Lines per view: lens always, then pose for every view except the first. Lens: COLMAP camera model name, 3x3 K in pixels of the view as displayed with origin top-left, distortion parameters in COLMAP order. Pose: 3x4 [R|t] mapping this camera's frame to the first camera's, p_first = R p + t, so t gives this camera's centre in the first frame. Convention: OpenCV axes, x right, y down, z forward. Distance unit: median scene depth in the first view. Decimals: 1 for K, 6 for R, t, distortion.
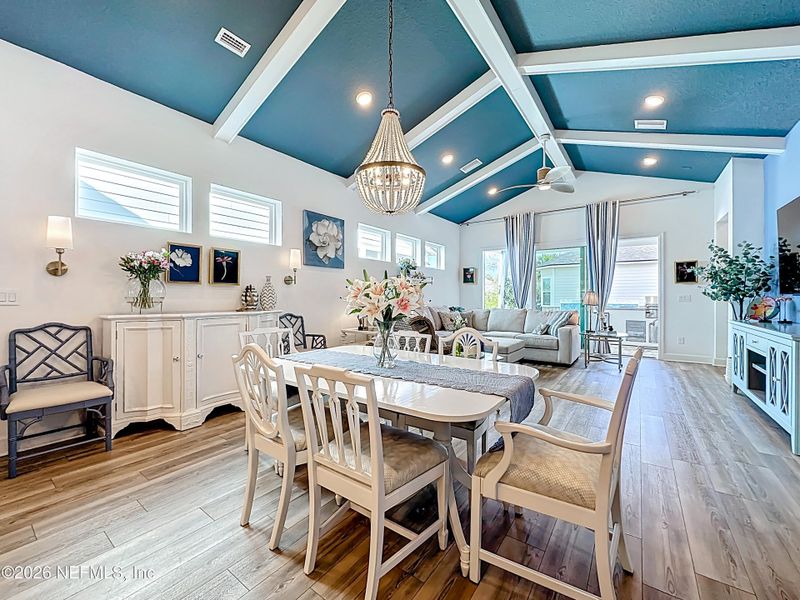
lens RADIAL K [[326.6, 0, 401.3], [0, 326.6, 296.1], [0, 0, 1]] dist [-0.003449, 0.000762]
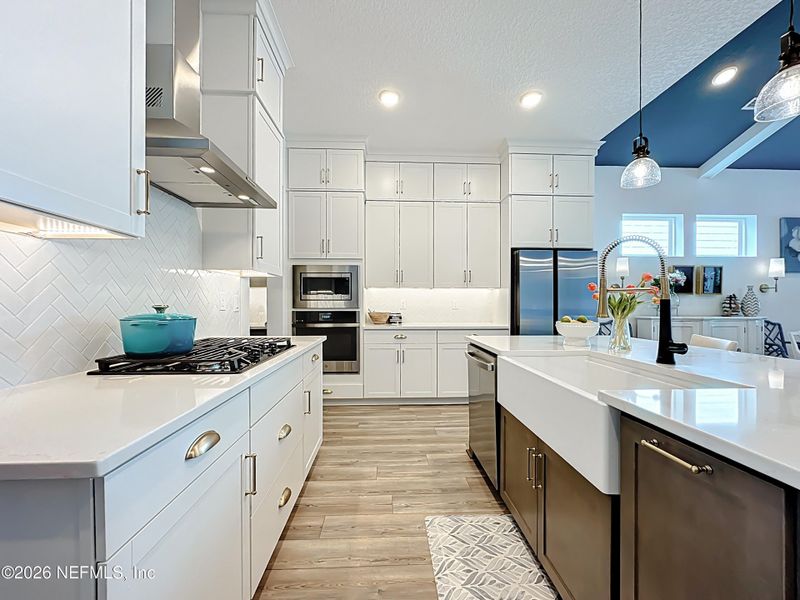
lens RADIAL K [[326.6, 0, 400.5], [0, 326.6, 305.7], [0, 0, 1]] dist [-0.003449, 0.000762]
pose [[0.627663, 0.000476, -0.778485, -0.229063], [0.004821, 0.999978, 0.004498, -0.003010], [0.778470, -0.006577, 0.627647, -0.493465]]
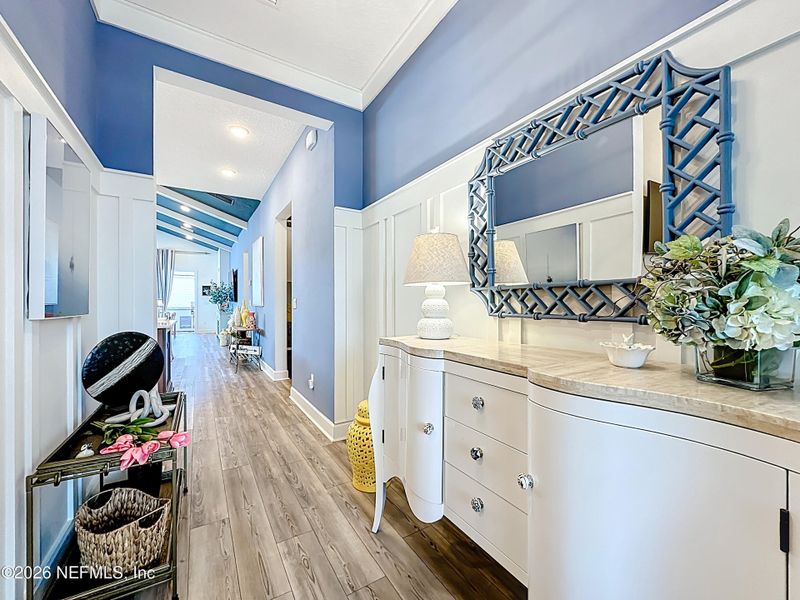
lens RADIAL K [[326.6, 0, 397.6], [0, 326.6, 300.2], [0, 0, 1]] dist [-0.003449, 0.000762]
pose [[0.386838, 0.002207, 0.922145, -0.686207], [0.000104, 0.999997, -0.002437, -0.007241], [-0.922148, 0.001039, 0.386837, -1.104780]]
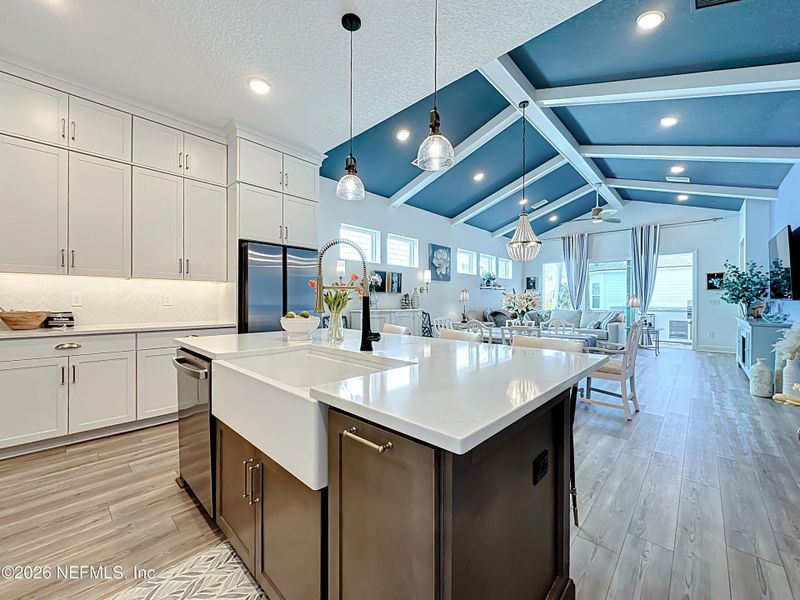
lens RADIAL K [[326.6, 0, 398.1], [0, 326.6, 300.8], [0, 0, 1]] dist [-0.003449, 0.000762]
pose [[0.992305, 0.001285, -0.123811, -0.229895], [-0.000716, 0.999989, 0.004646, -0.003019], [0.123816, -0.004522, 0.992295, -0.481749]]
